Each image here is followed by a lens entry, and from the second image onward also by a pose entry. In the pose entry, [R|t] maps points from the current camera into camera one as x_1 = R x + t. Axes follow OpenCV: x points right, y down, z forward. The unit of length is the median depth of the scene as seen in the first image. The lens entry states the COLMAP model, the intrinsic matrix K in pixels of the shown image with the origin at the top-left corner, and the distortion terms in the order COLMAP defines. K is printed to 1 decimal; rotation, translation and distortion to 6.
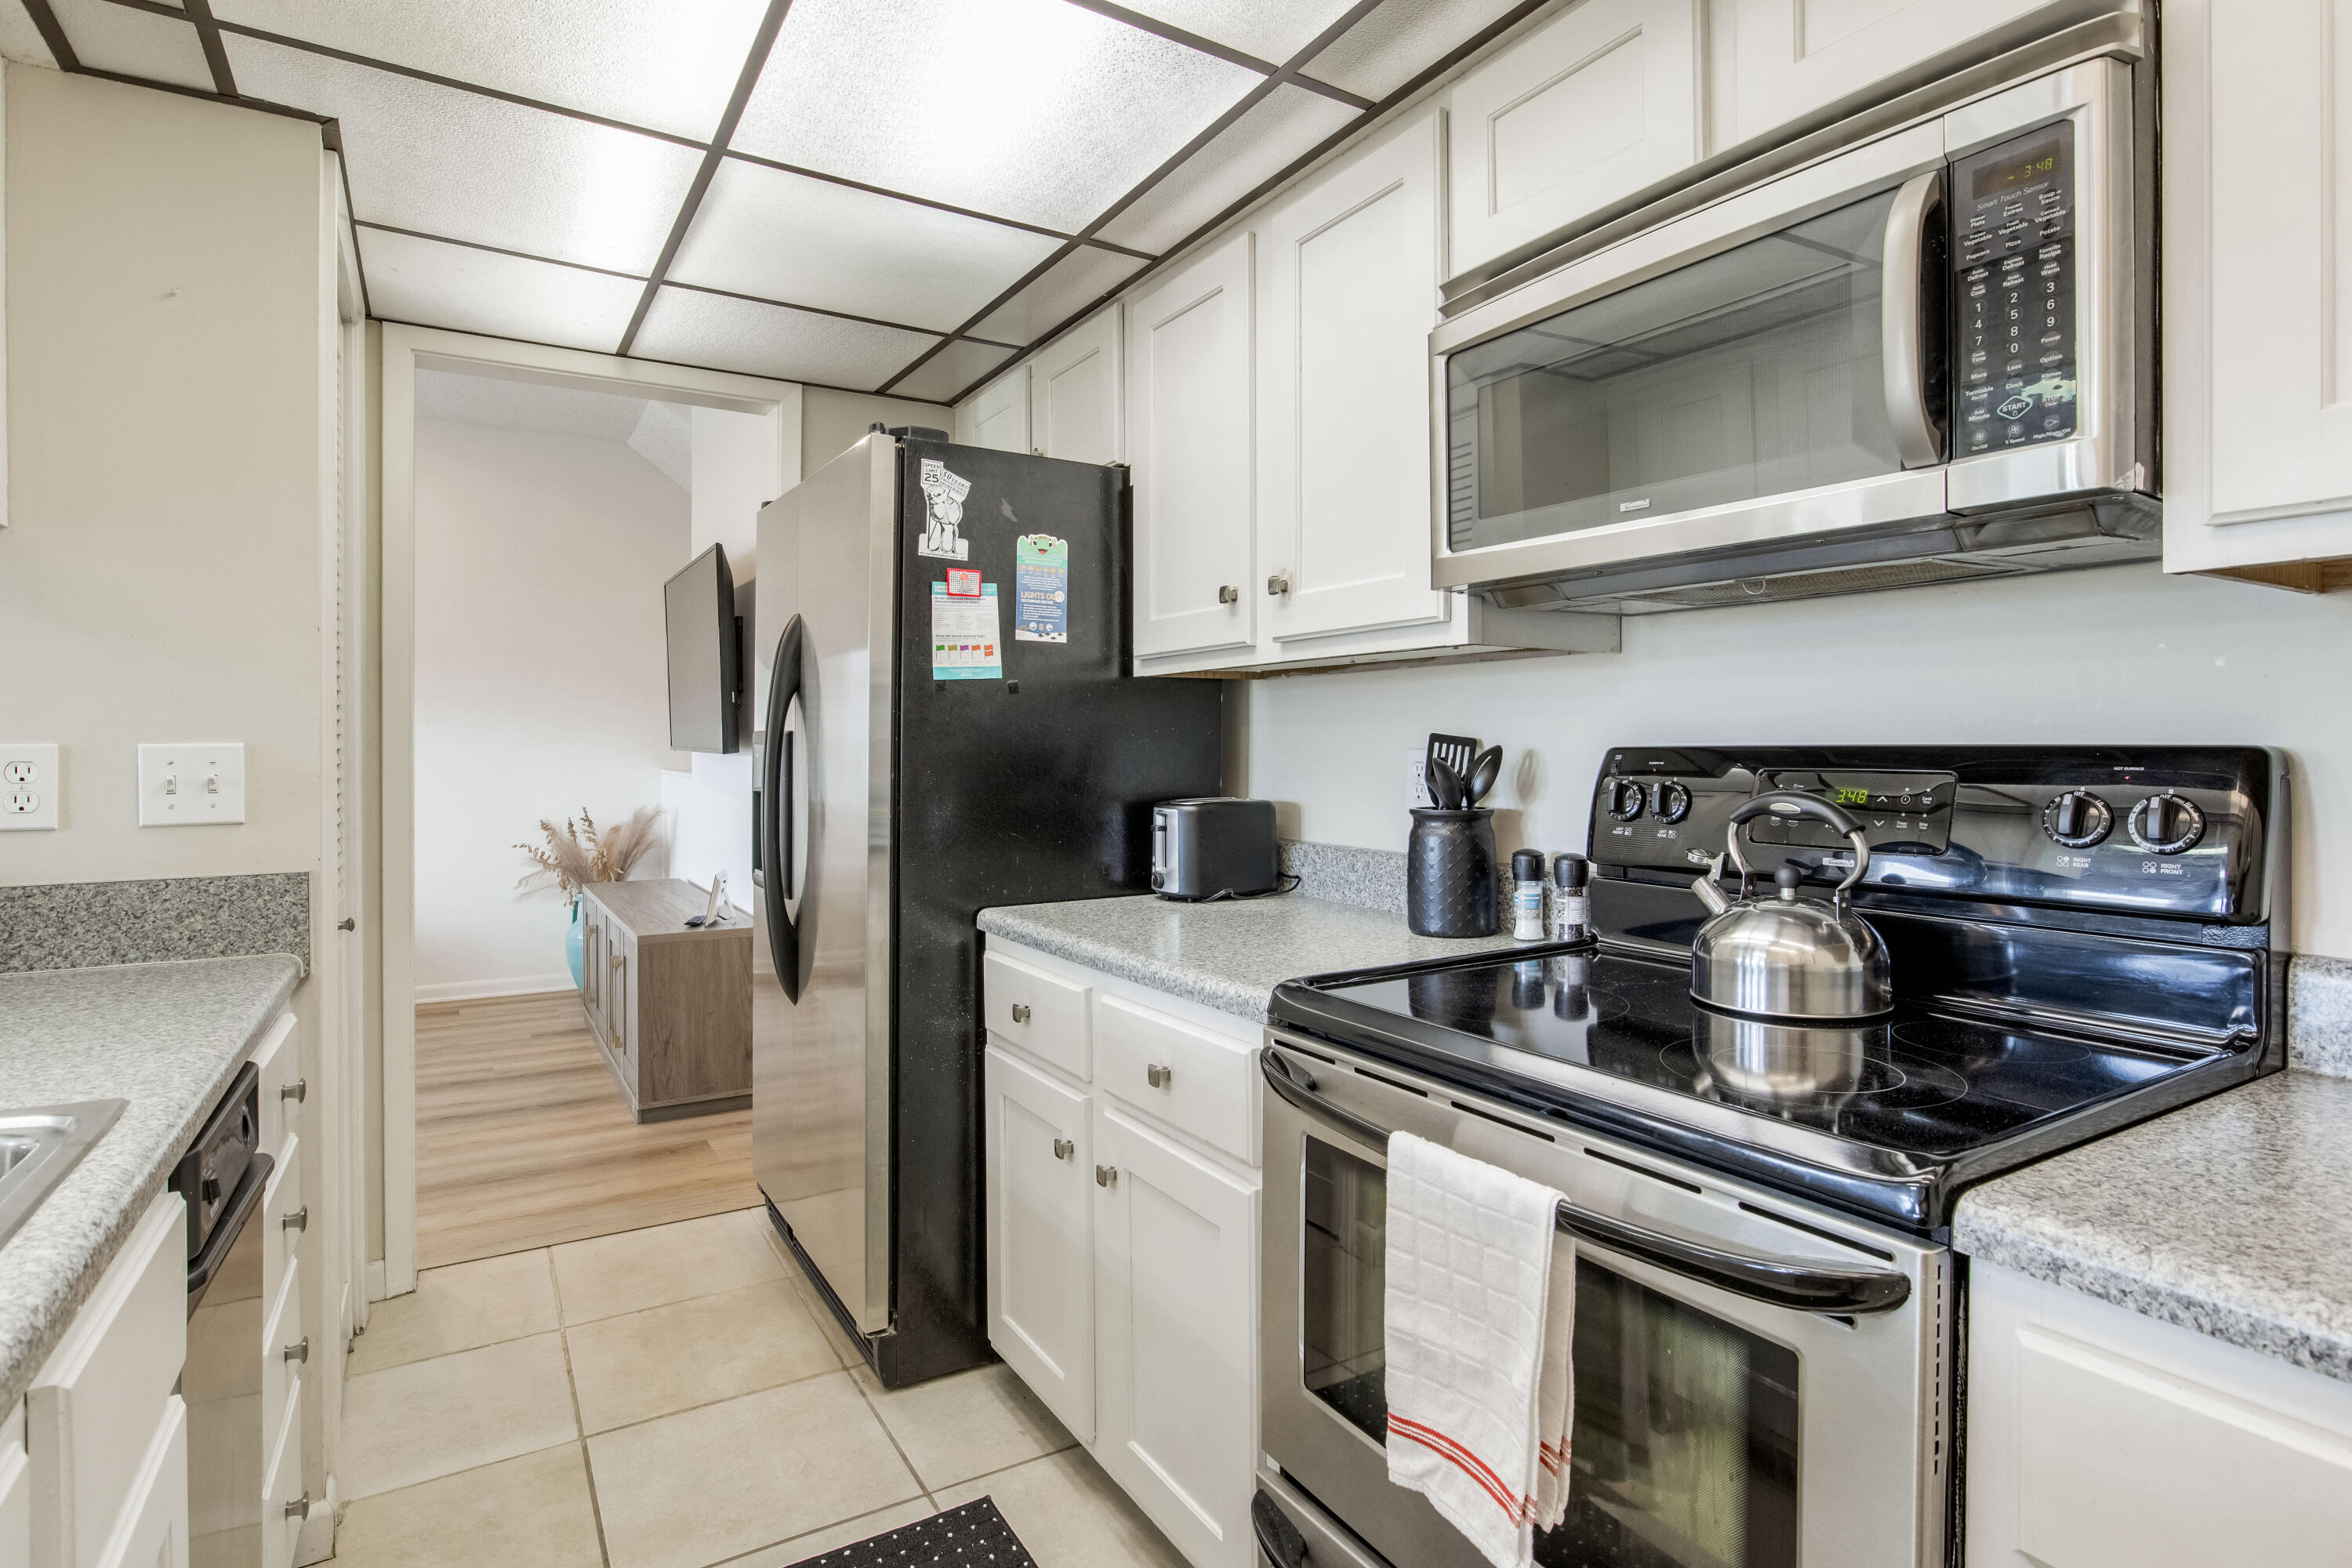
lens RADIAL K [[1215.1, 0, 1172.1], [0, 1215.1, 760.7], [0, 0, 1]] dist [-0.012931, 0.008614]
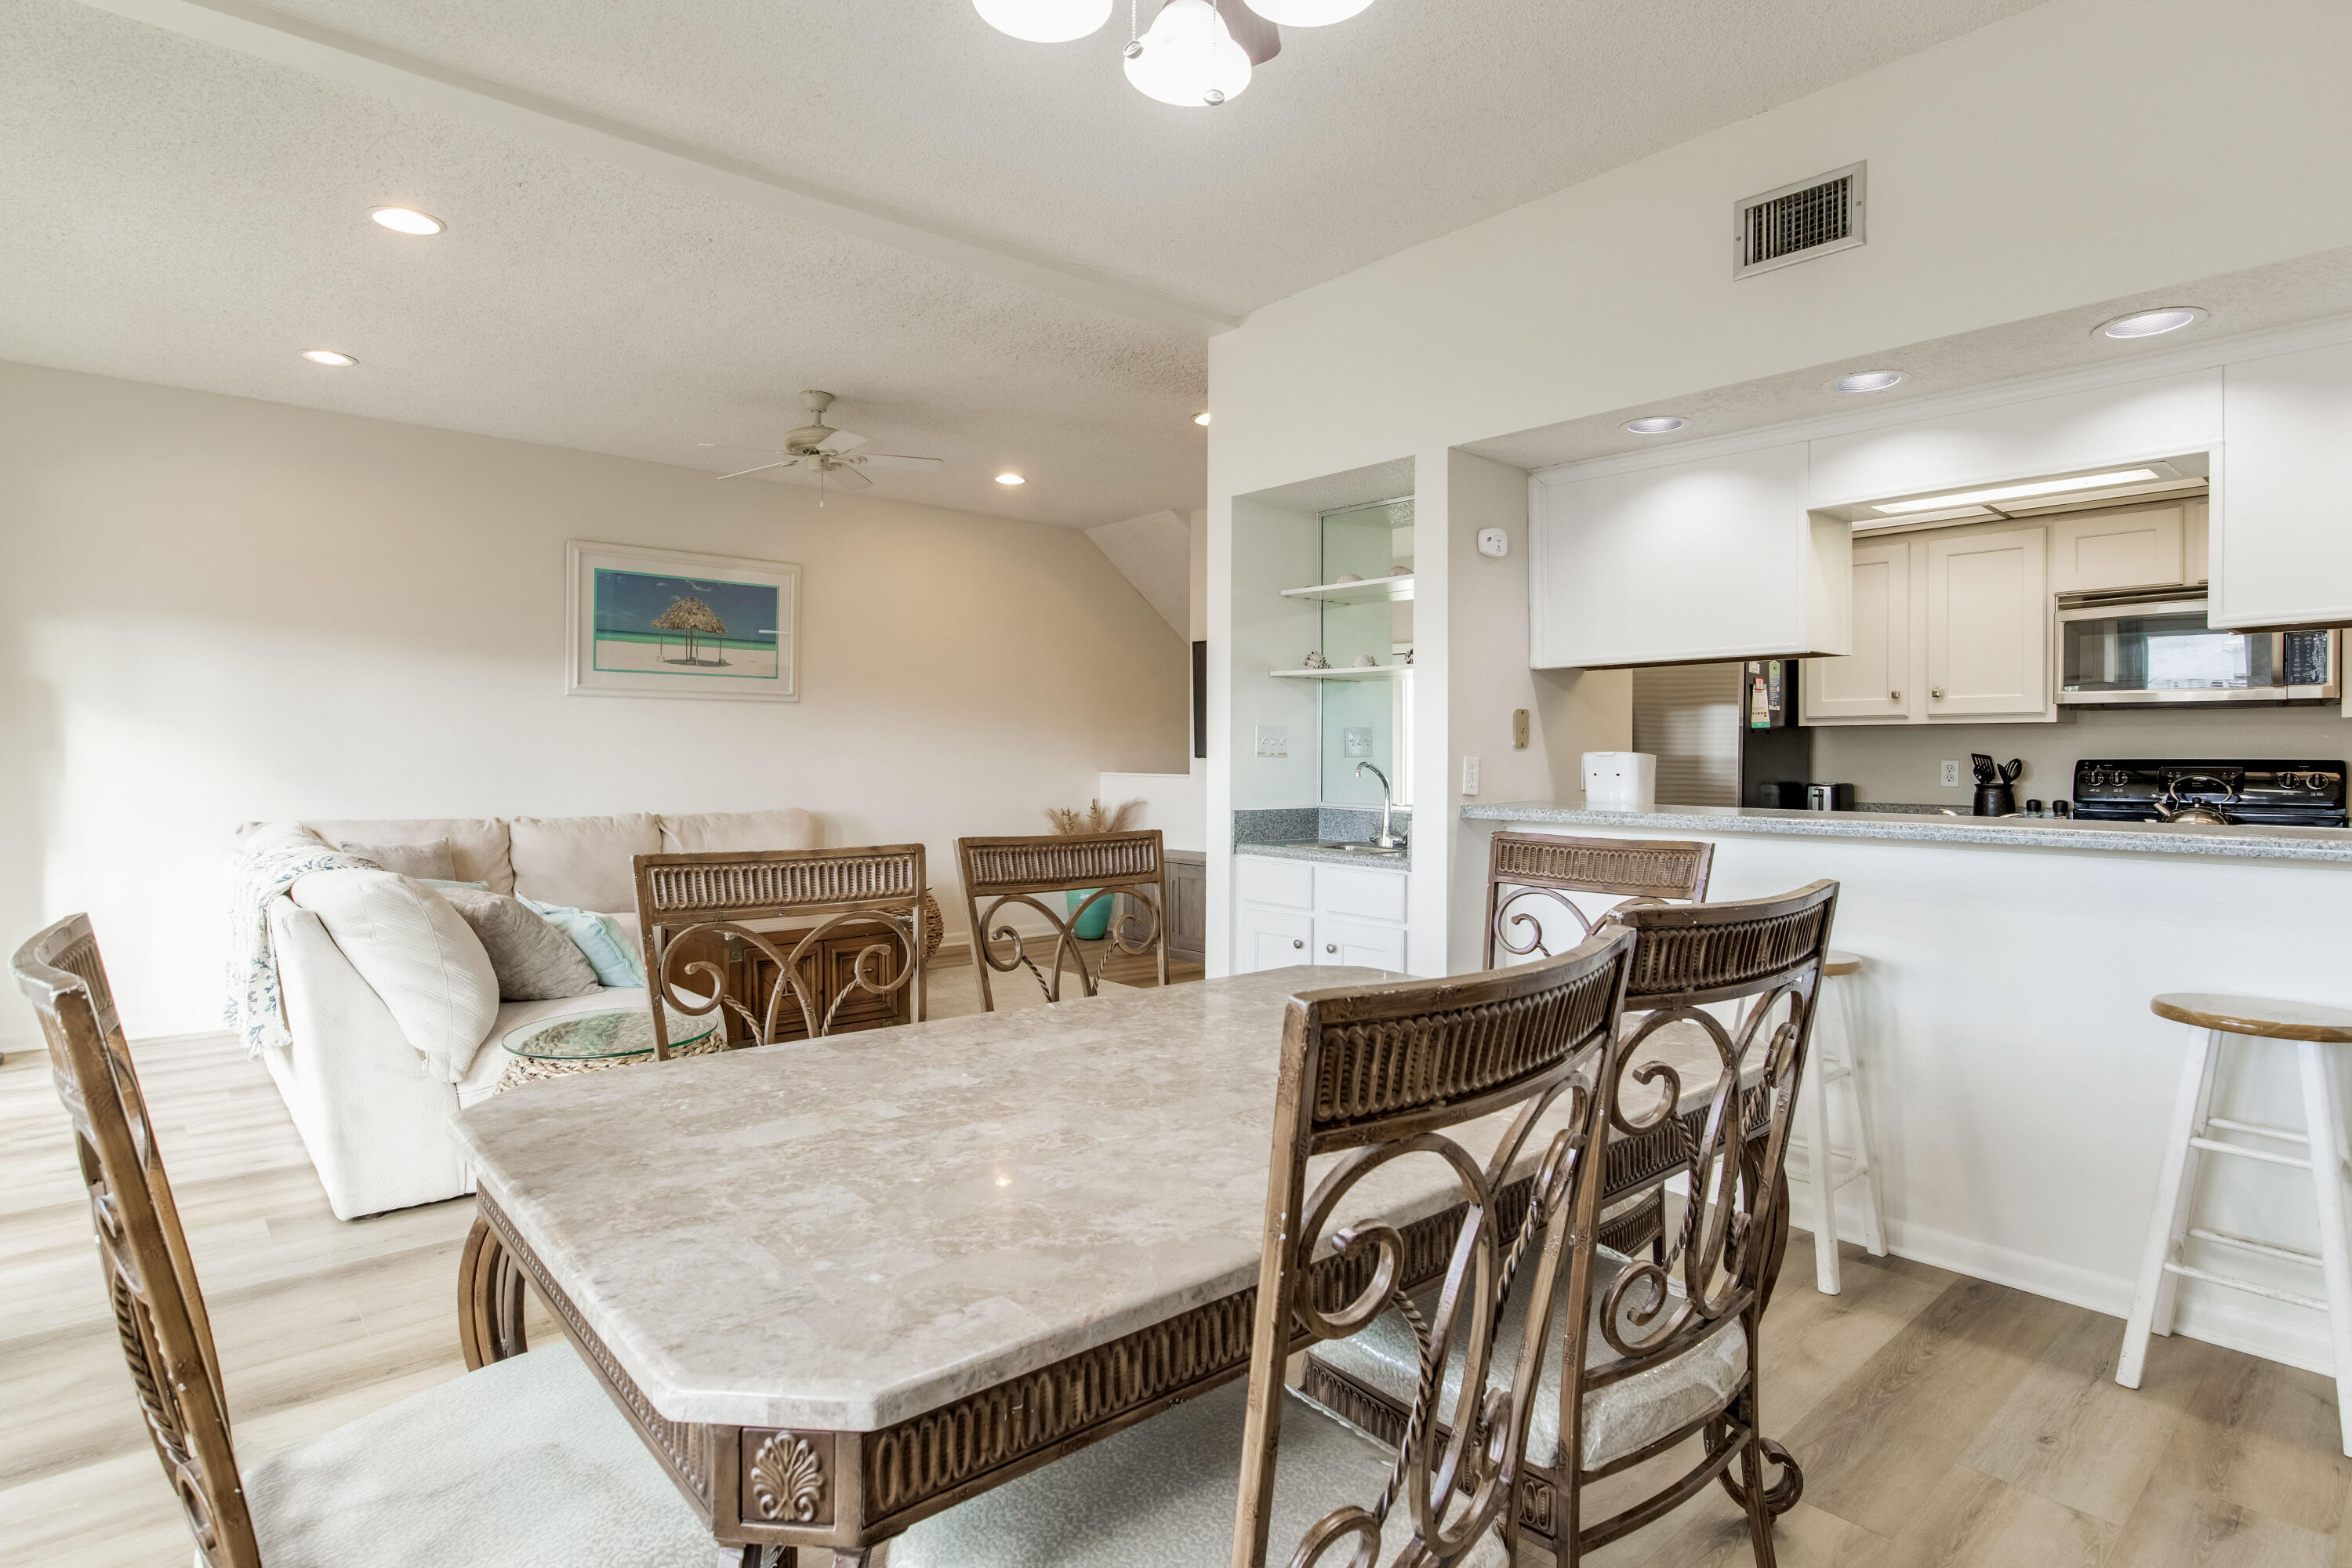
lens RADIAL K [[1215.1, 0, 1175.6], [0, 1215.1, 774.6], [0, 0, 1]] dist [-0.012931, 0.008614]
pose [[0.985327, -0.004525, 0.170615, -2.215362], [0.002883, 0.999947, 0.009872, -0.010309], [-0.170651, -0.009236, 0.985288, -1.387229]]
